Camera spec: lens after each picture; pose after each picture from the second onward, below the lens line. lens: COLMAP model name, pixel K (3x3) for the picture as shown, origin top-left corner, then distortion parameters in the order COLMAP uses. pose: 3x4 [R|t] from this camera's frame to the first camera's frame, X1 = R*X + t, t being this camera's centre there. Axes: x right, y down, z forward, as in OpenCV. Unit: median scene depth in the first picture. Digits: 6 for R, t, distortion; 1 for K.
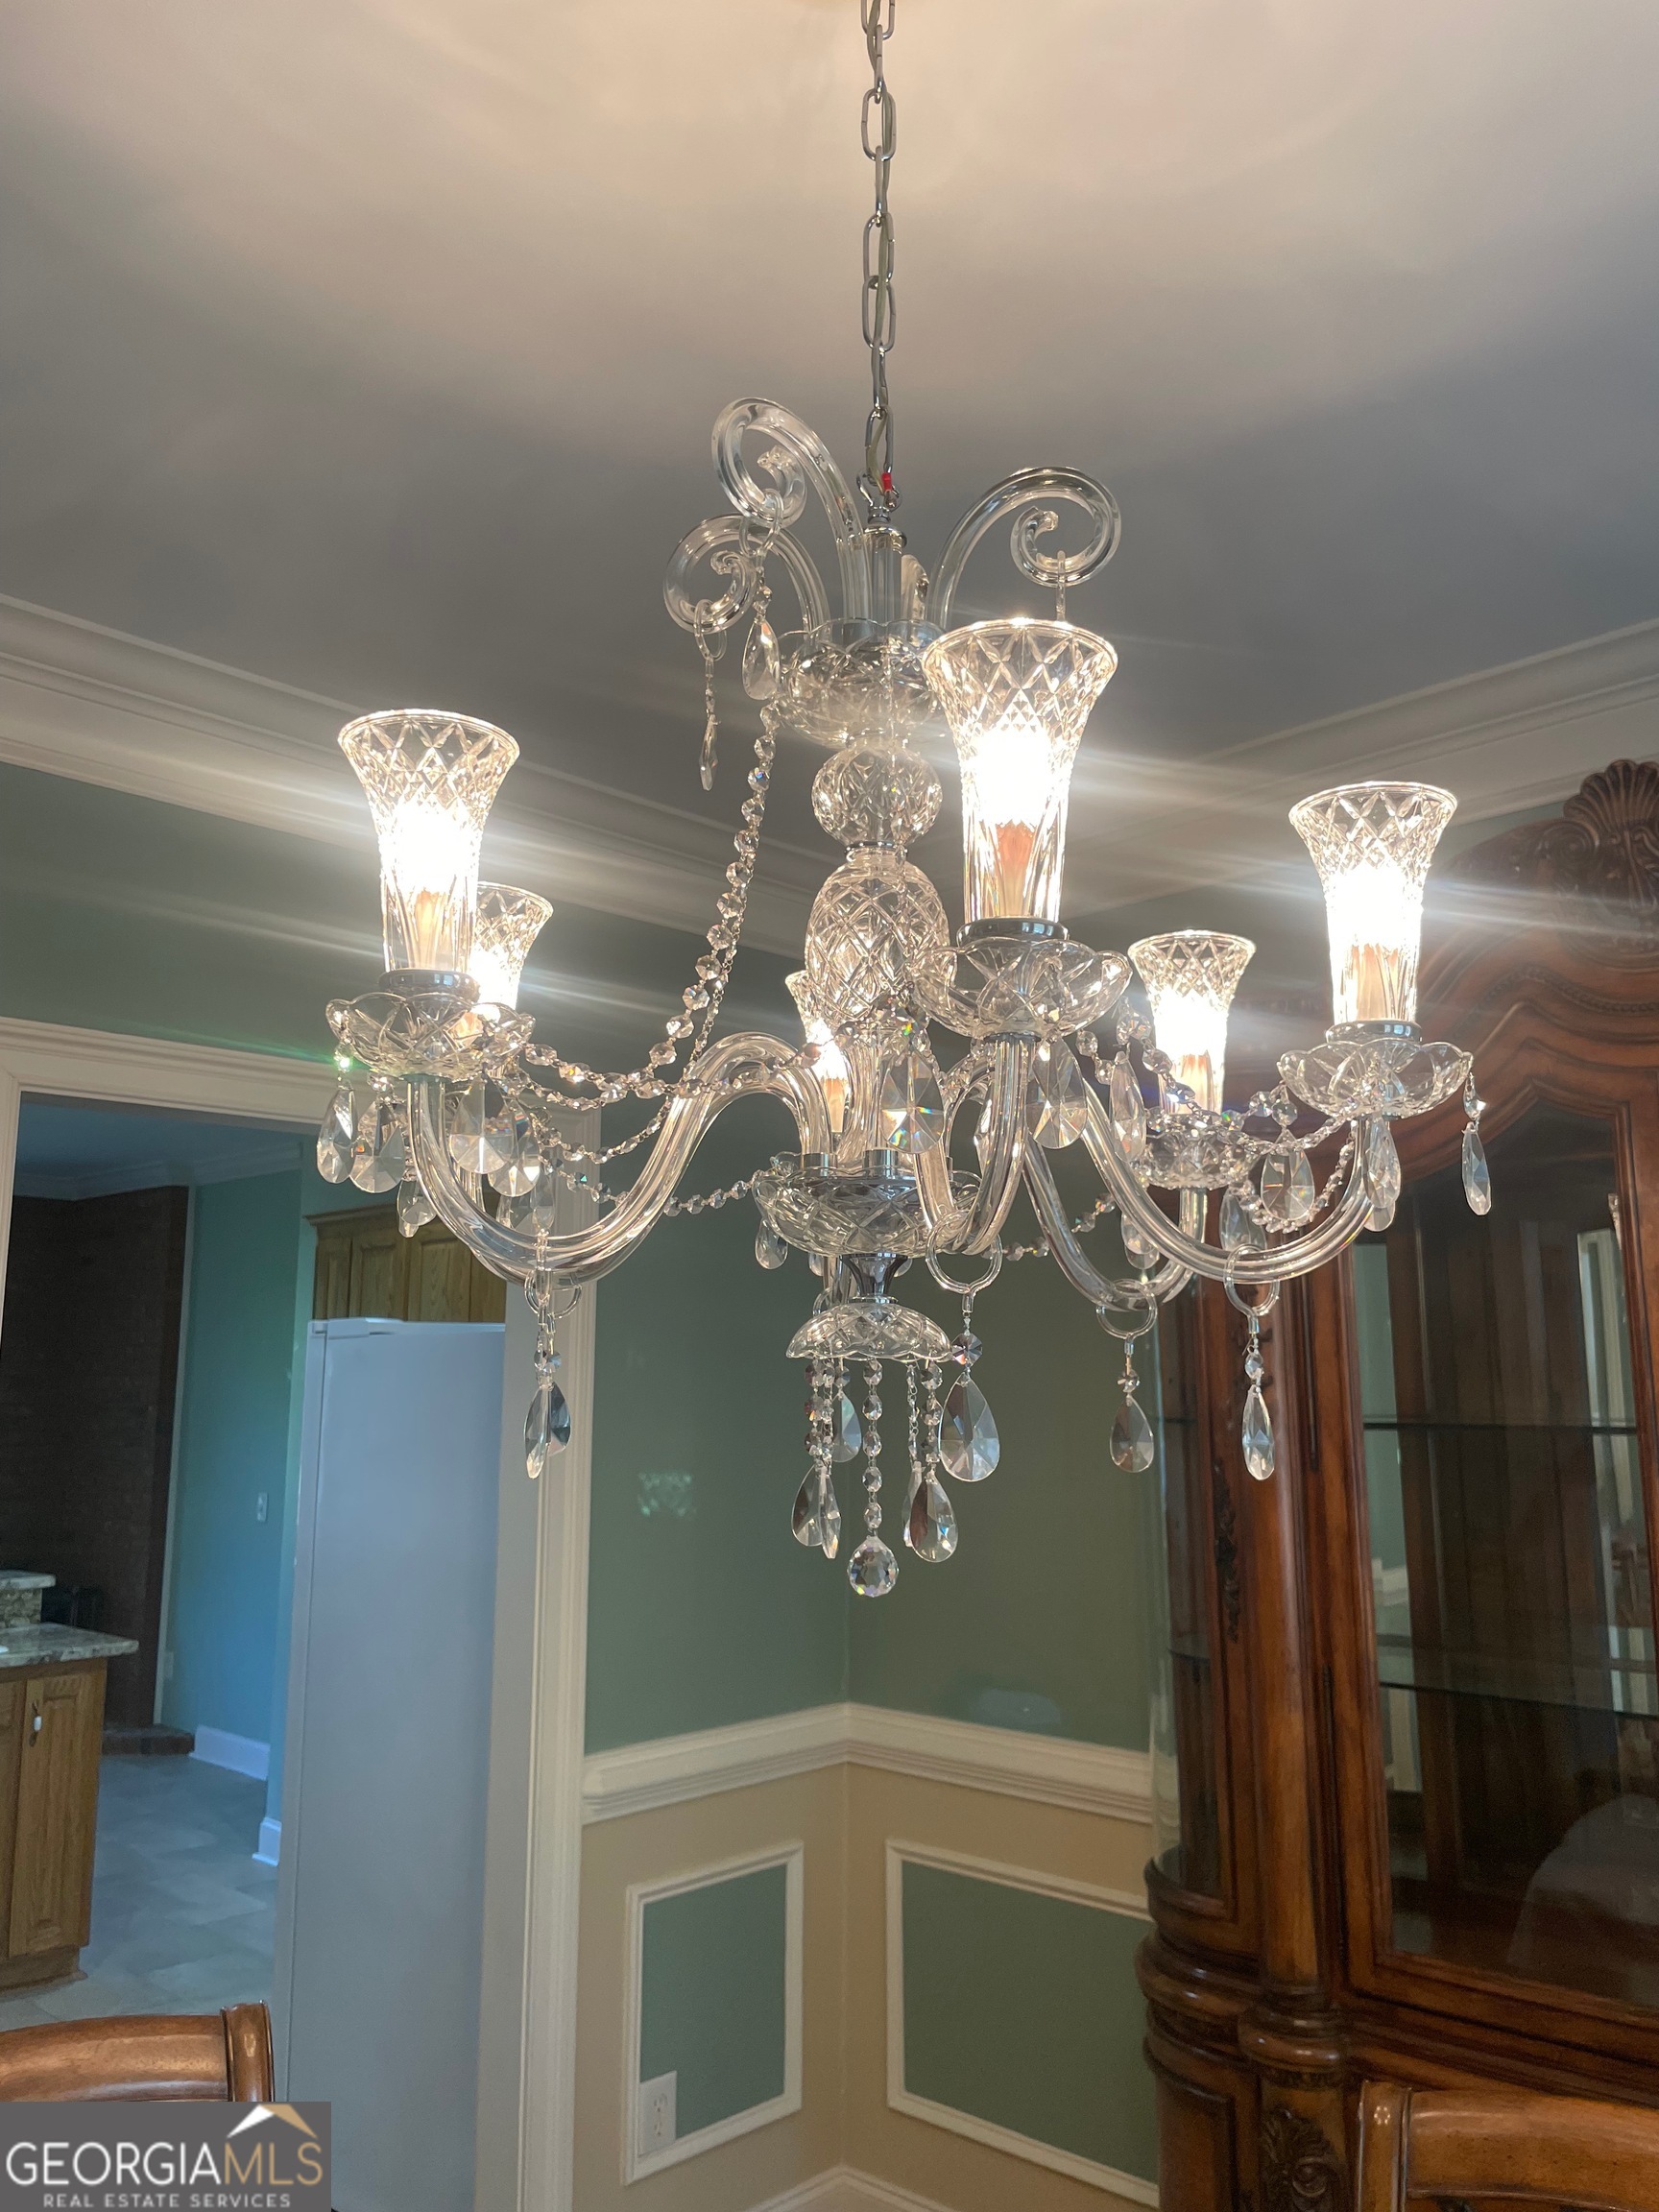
lens RADIAL K [[1691.7, 0, 829.3], [0, 1691.7, 1112.3], [0, 0, 1]] dist [0.054159, -0.059413]
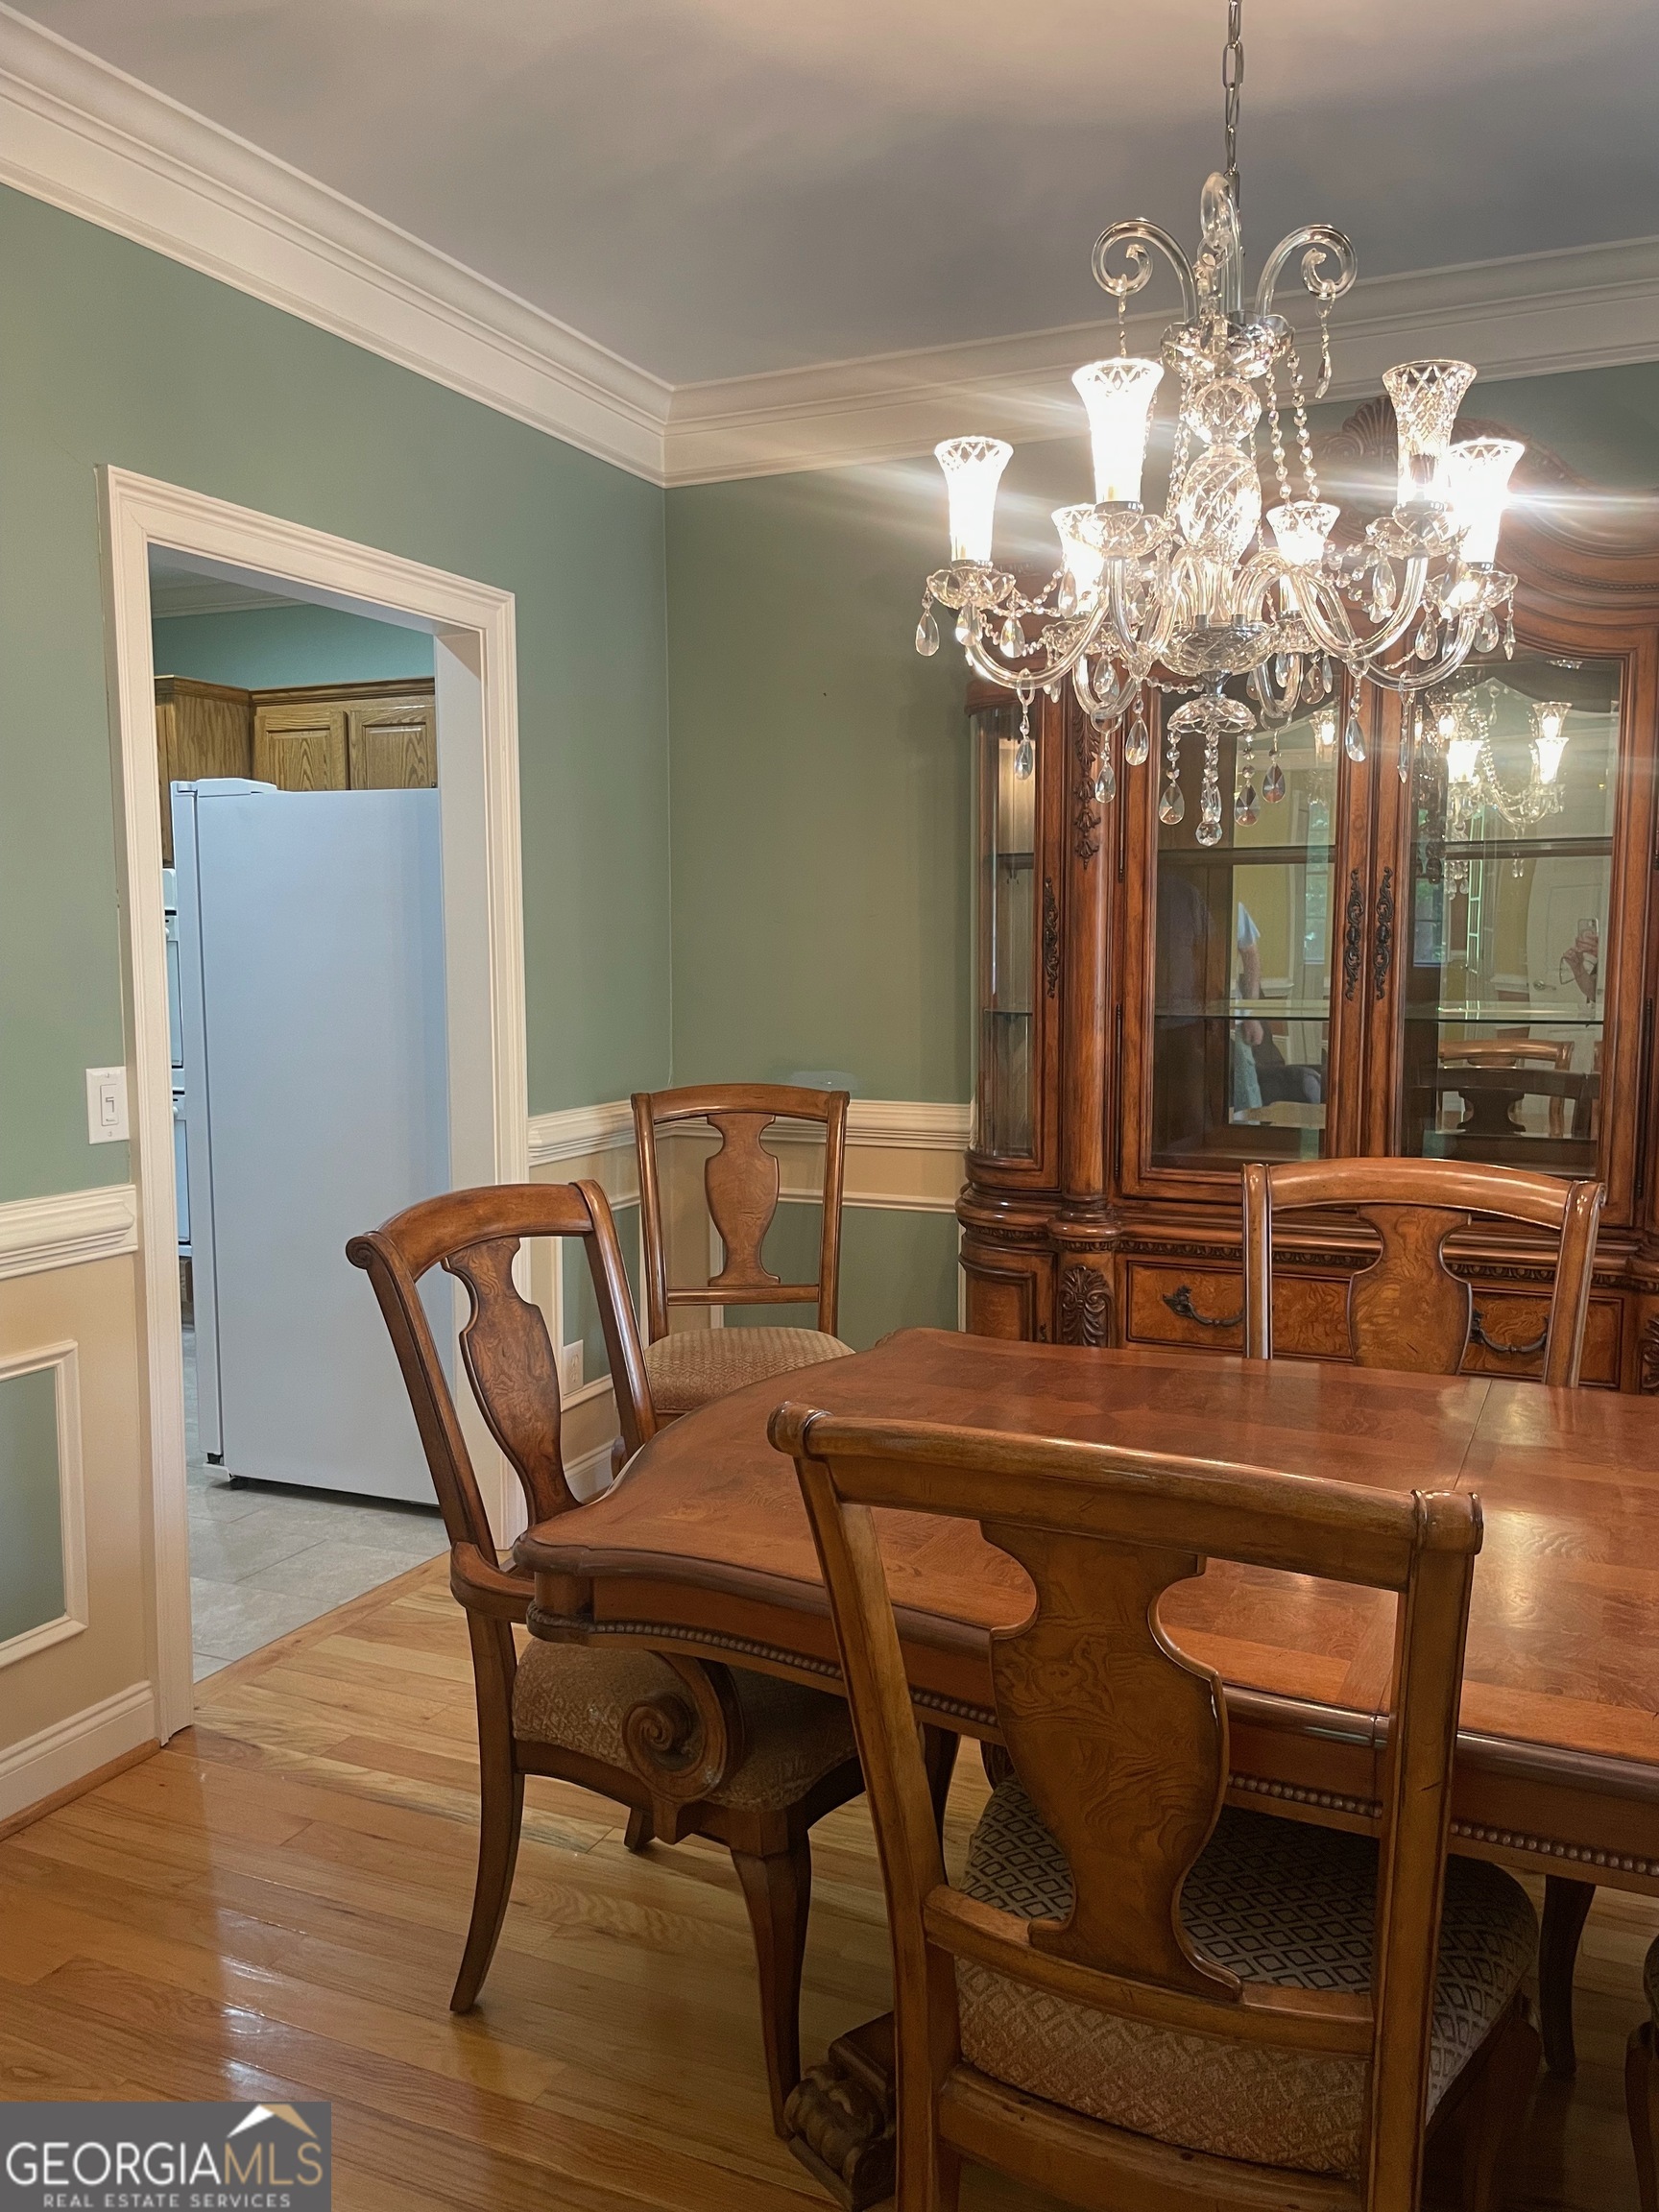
lens RADIAL K [[1691.7, 0, 836.0], [0, 1691.7, 1099.3], [0, 0, 1]] dist [0.054159, -0.059413]
pose [[0.942824, -0.028639, 0.332058, -0.482450], [-0.057795, 0.967159, 0.247515, 0.046465], [-0.328242, -0.252554, 0.910205, -0.345003]]
